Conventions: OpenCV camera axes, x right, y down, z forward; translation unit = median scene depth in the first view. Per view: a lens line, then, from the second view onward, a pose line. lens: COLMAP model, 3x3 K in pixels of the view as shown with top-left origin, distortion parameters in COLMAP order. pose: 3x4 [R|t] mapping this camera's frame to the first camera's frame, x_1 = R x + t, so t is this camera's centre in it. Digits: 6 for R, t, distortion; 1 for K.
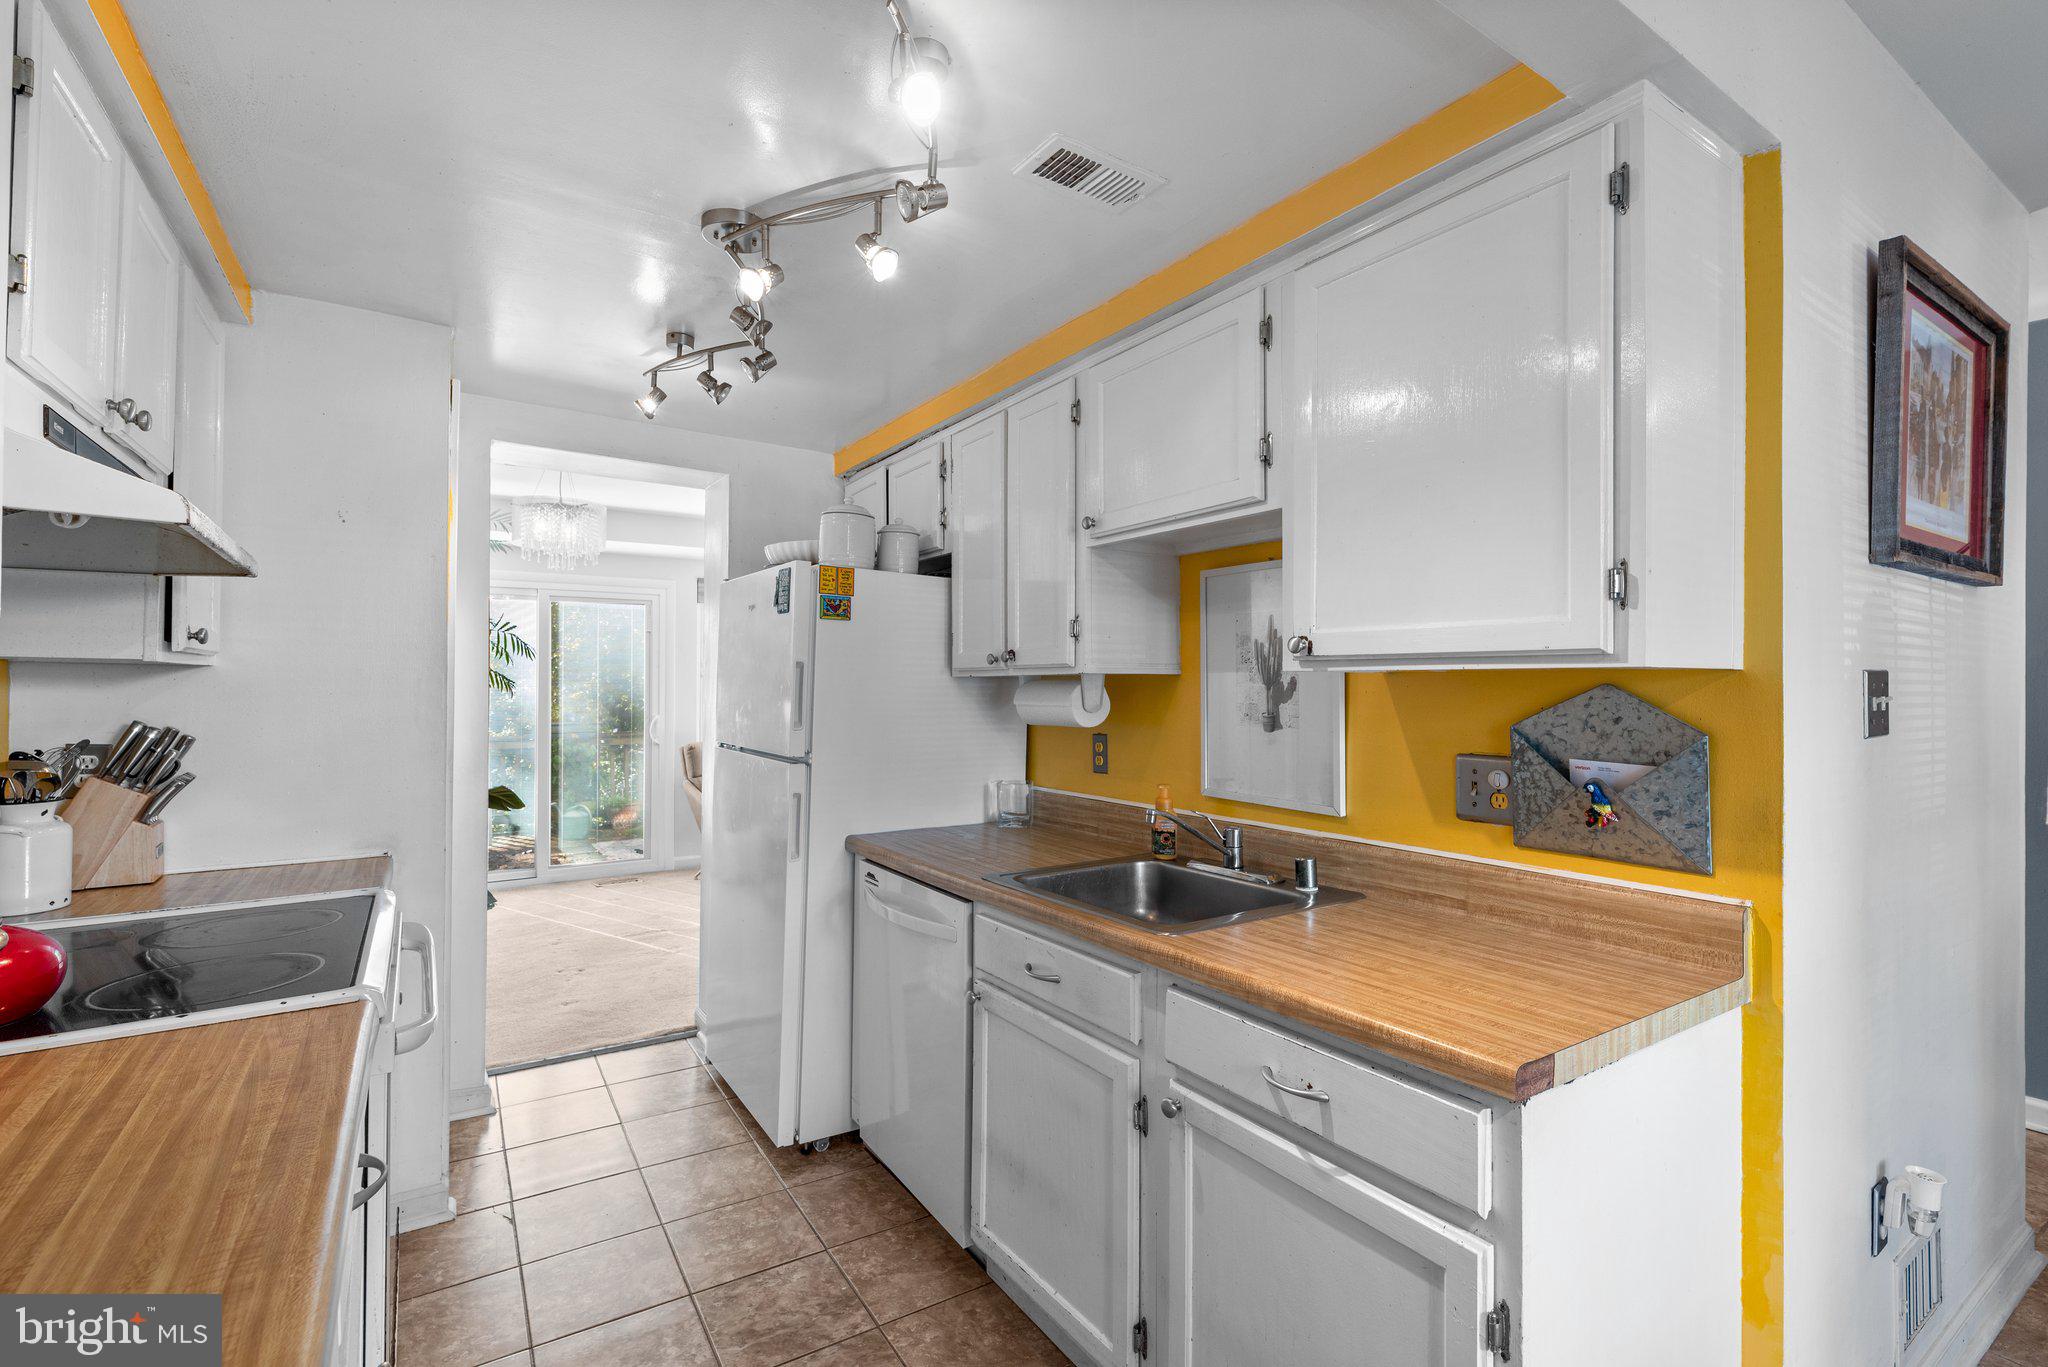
lens RADIAL K [[915.4, 0, 1019.5], [0, 915.4, 675.9], [0, 0, 1]] dist [0.004836, -0.001453]
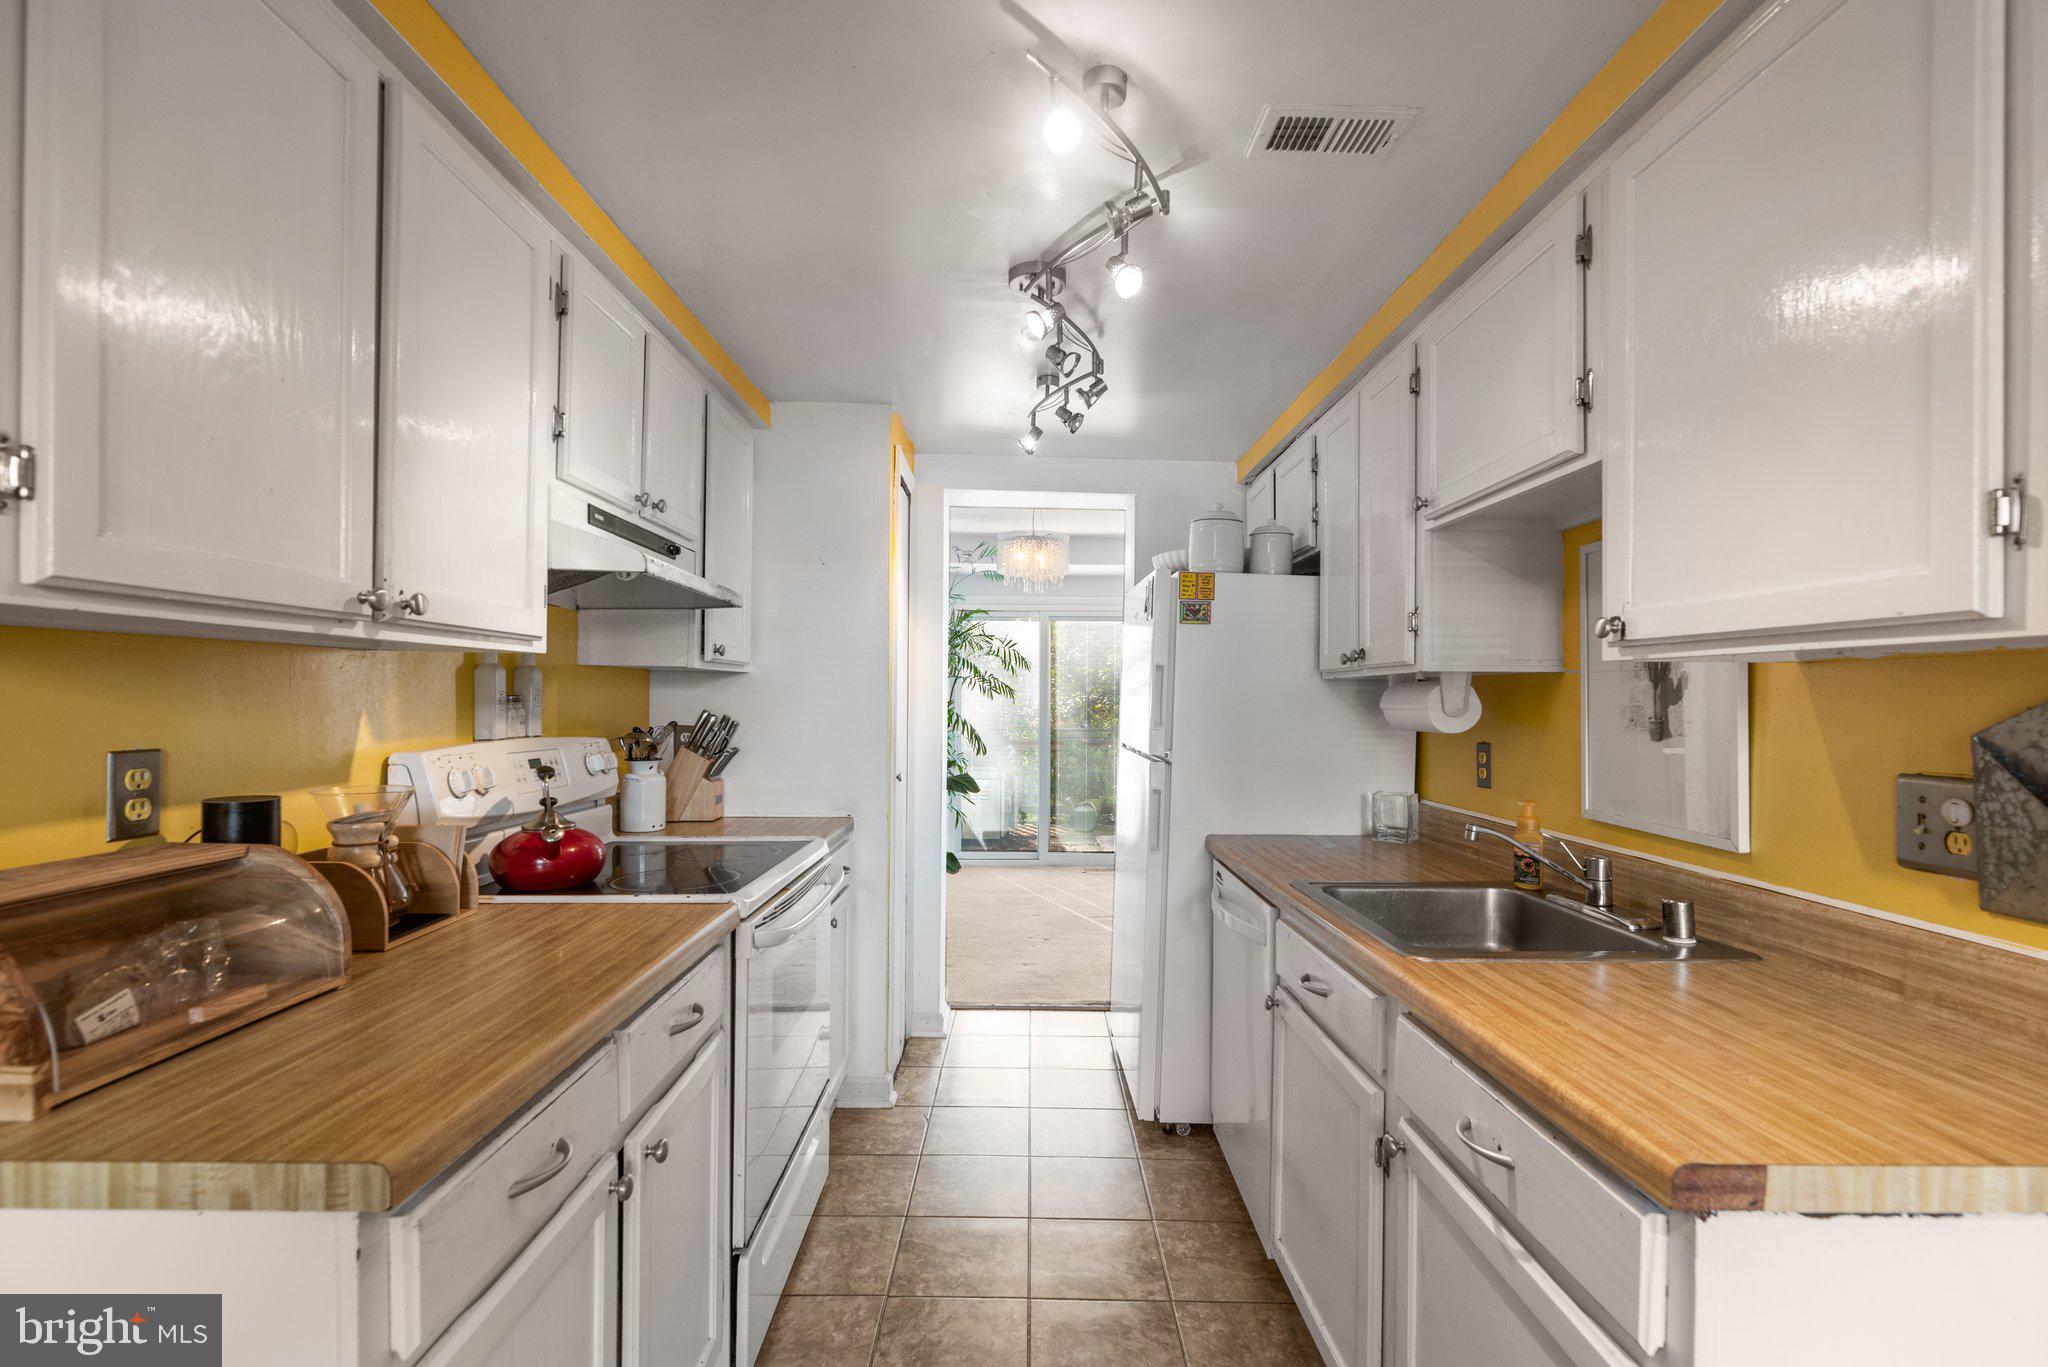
lens RADIAL K [[915.4, 0, 1028.5], [0, 915.4, 692.3], [0, 0, 1]] dist [0.004836, -0.001453]
pose [[0.845661, 0.000448, -0.533720, 0.254779], [0.000822, 0.999997, 0.002142, 0.017653], [0.533719, -0.002251, 0.845659, 0.036925]]
